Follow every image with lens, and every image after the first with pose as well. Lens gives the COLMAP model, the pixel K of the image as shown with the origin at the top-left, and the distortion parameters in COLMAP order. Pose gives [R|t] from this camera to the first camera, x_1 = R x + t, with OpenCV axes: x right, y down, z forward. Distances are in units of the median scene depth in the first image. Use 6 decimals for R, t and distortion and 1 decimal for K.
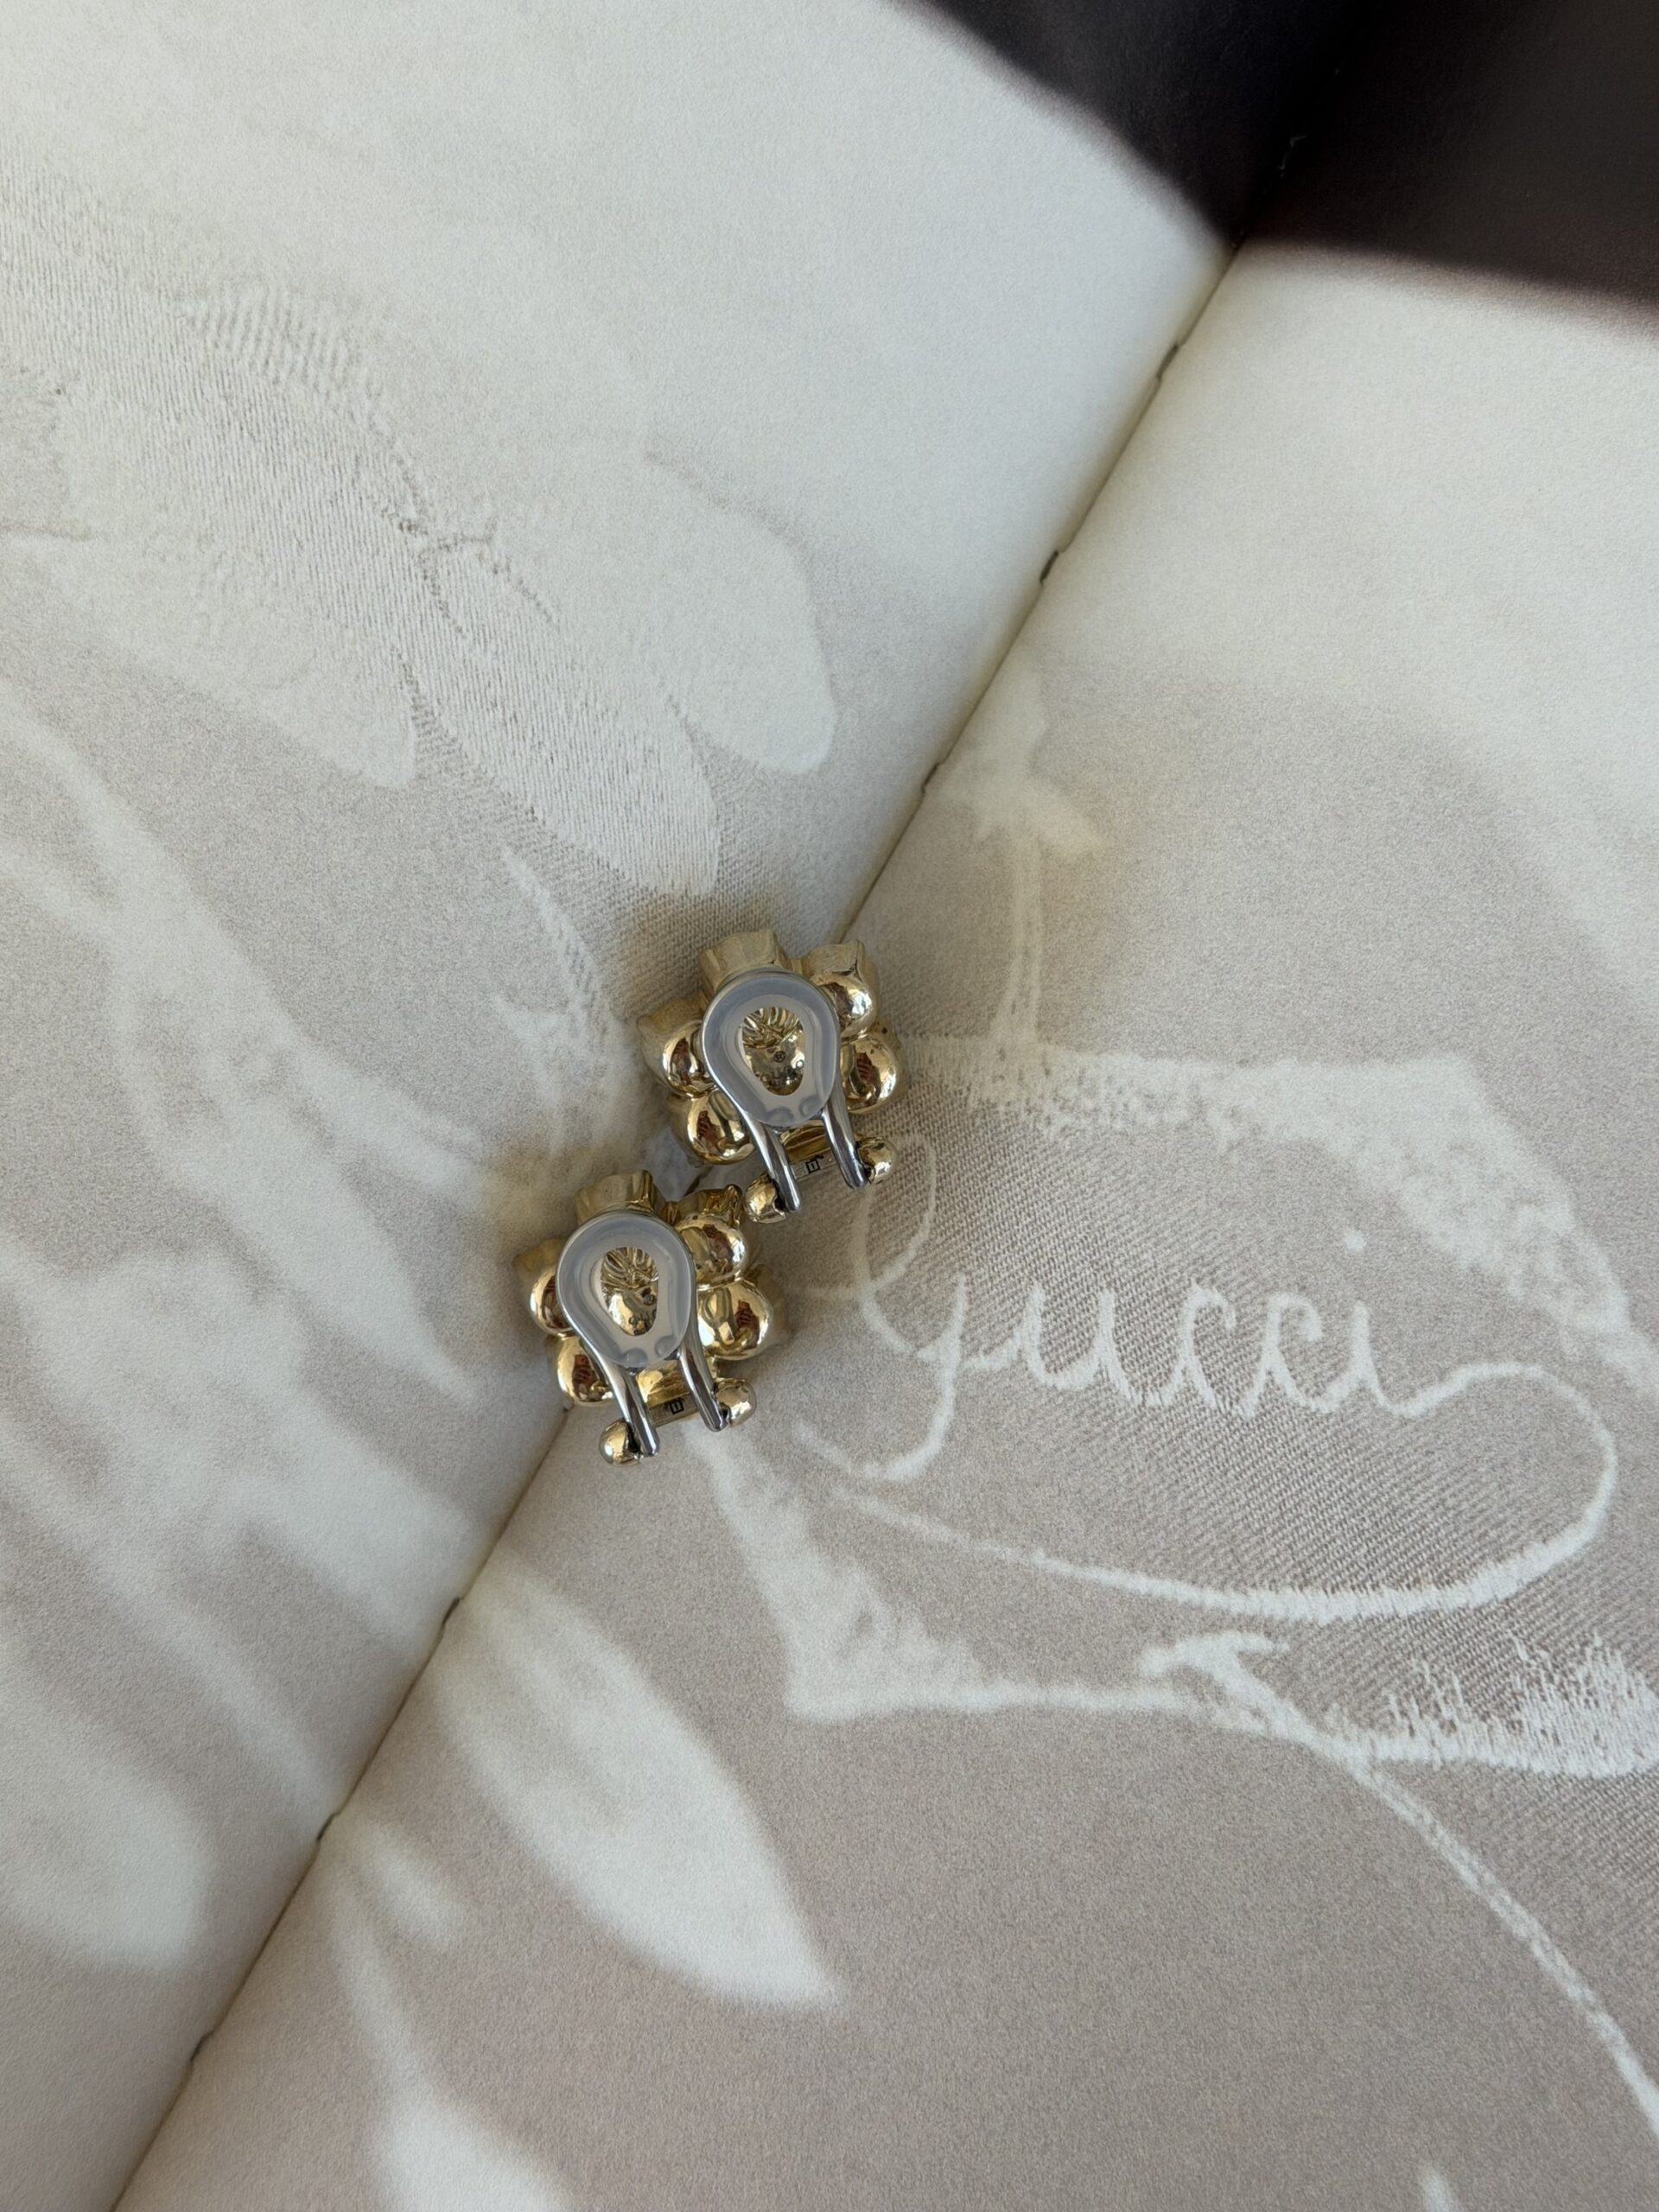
lens RADIAL K [[3437.8, 0, 830.8], [0, 3437.8, 1116.9], [0, 0, 1]] dist [0.093631, 0.000000]
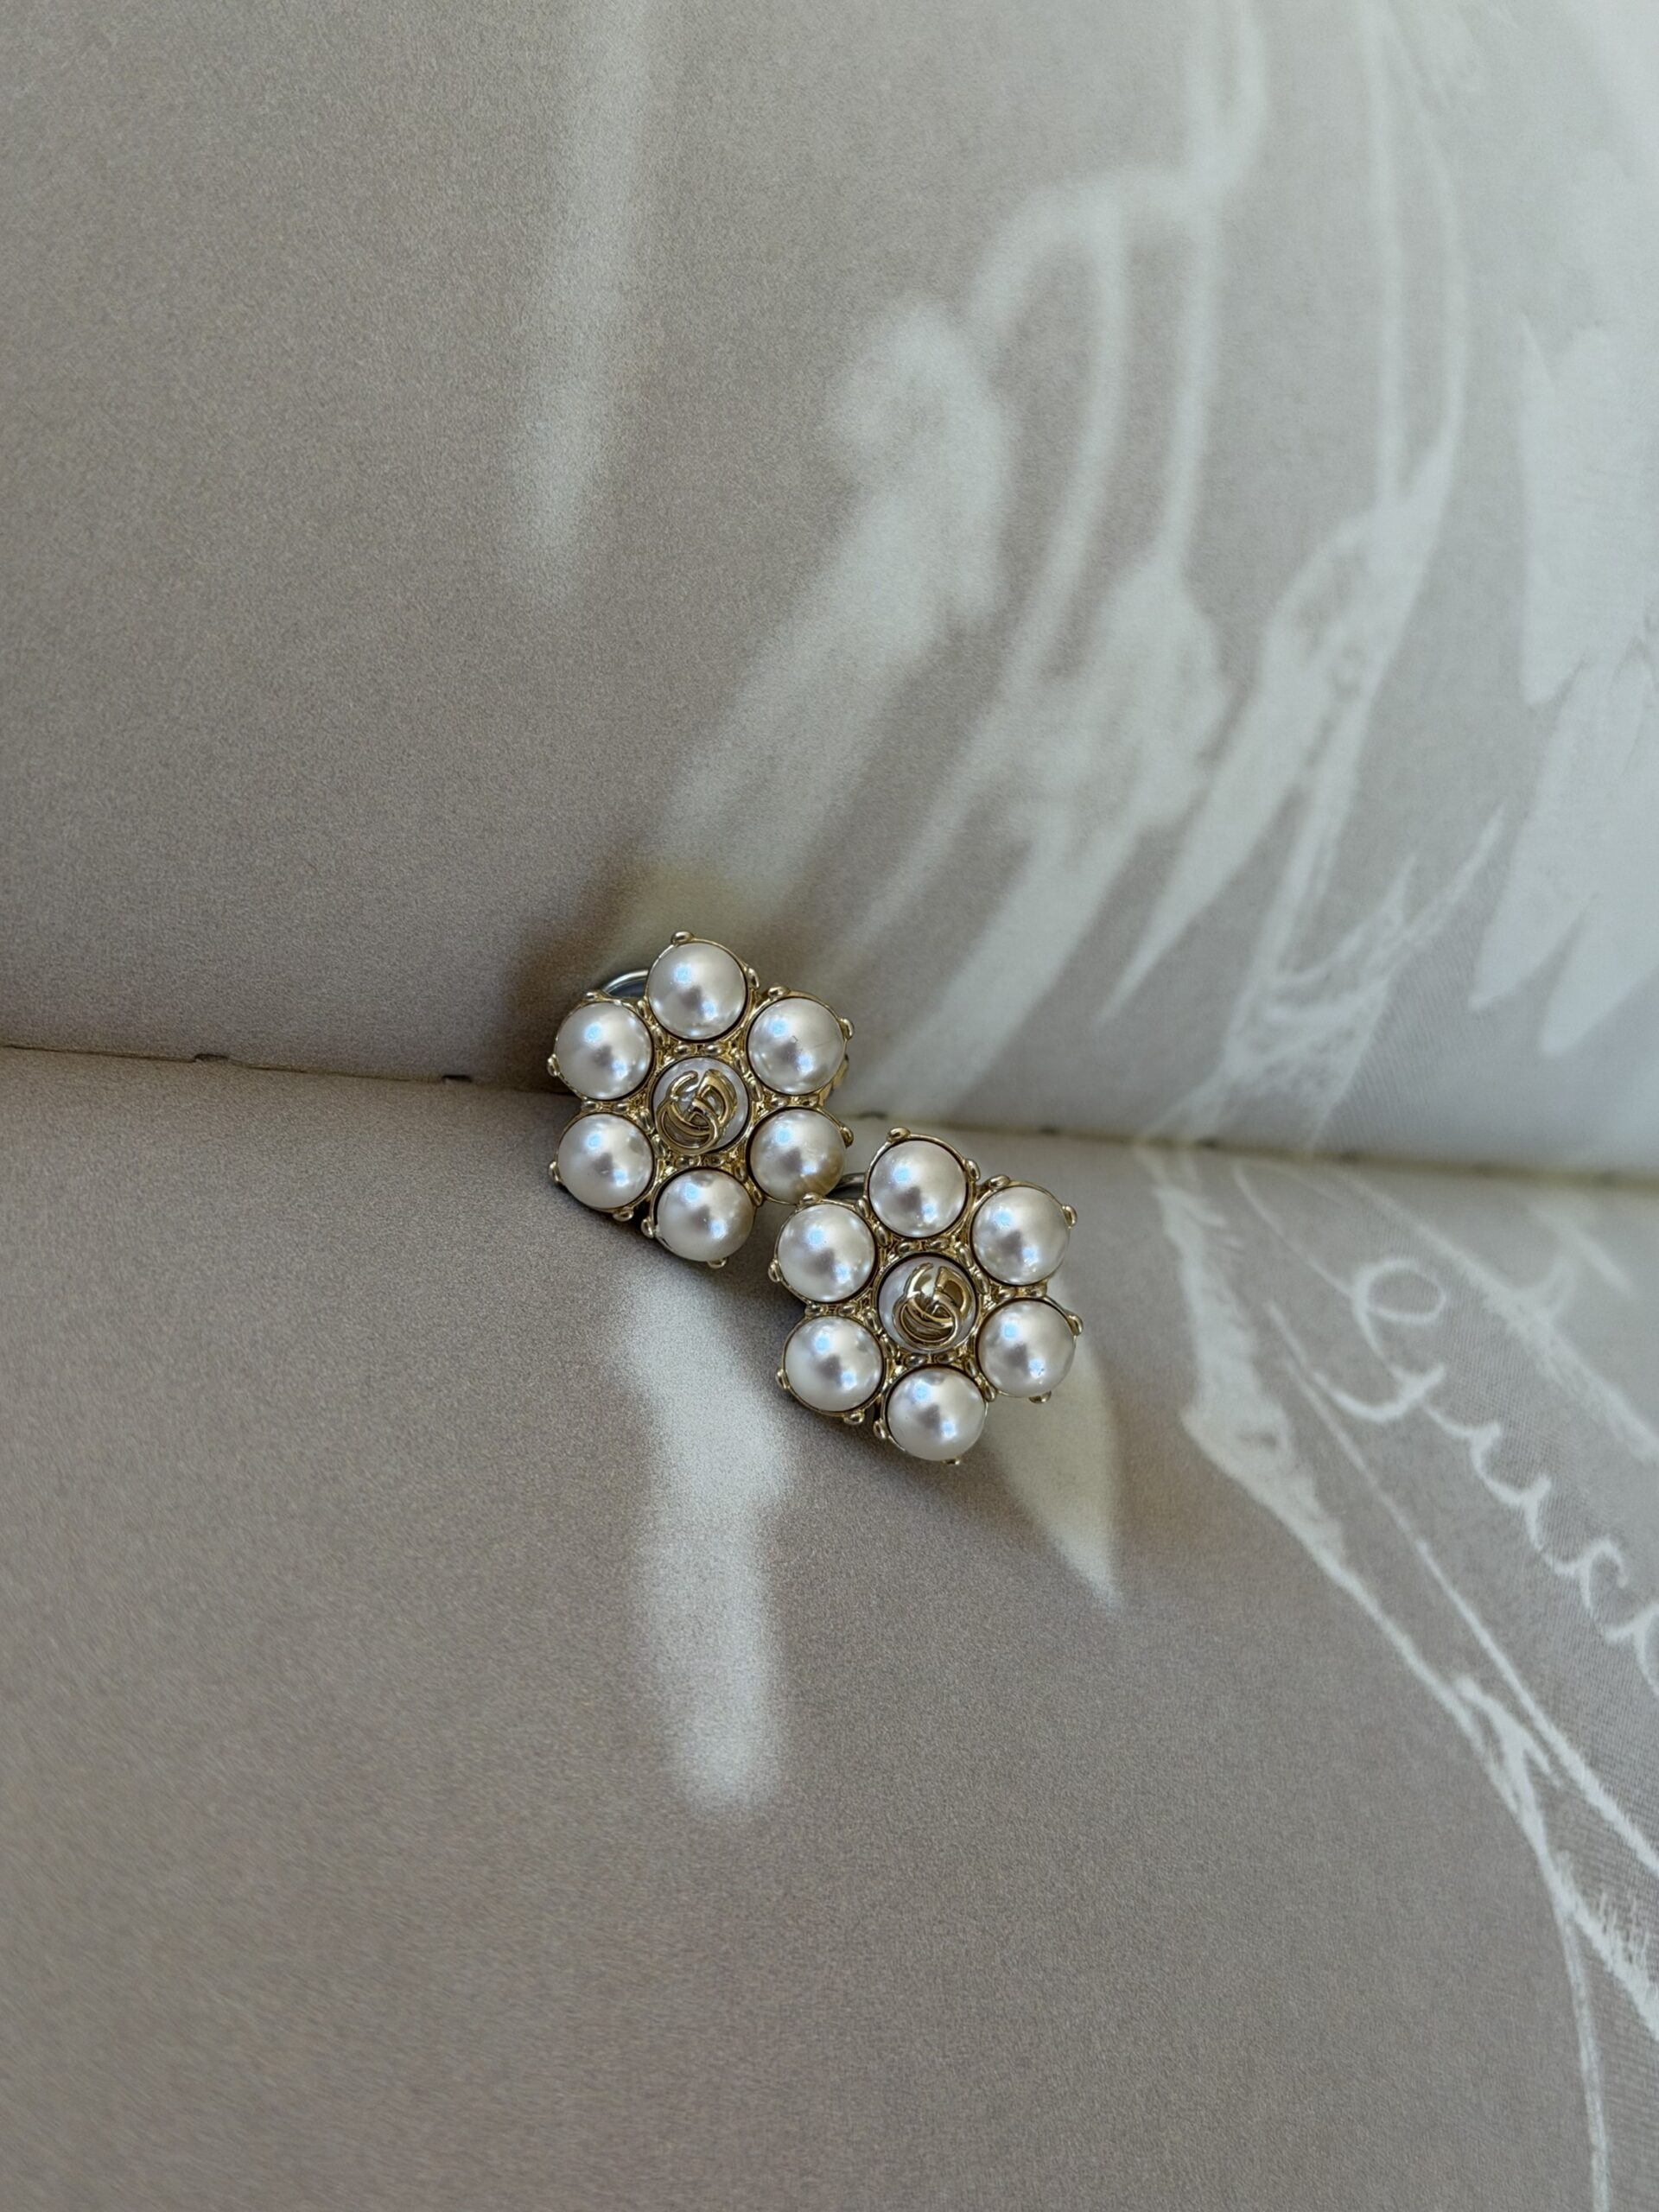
lens RADIAL K [[3437.8, 0, 818.5], [0, 3437.8, 1123.8], [0, 0, 1]] dist [0.093631, 0.000000]
pose [[0.469720, 0.869278, 0.154011, -0.286284], [-0.582710, 0.436341, -0.685606, 0.874927], [-0.663183, 0.232299, 0.711495, 0.383261]]
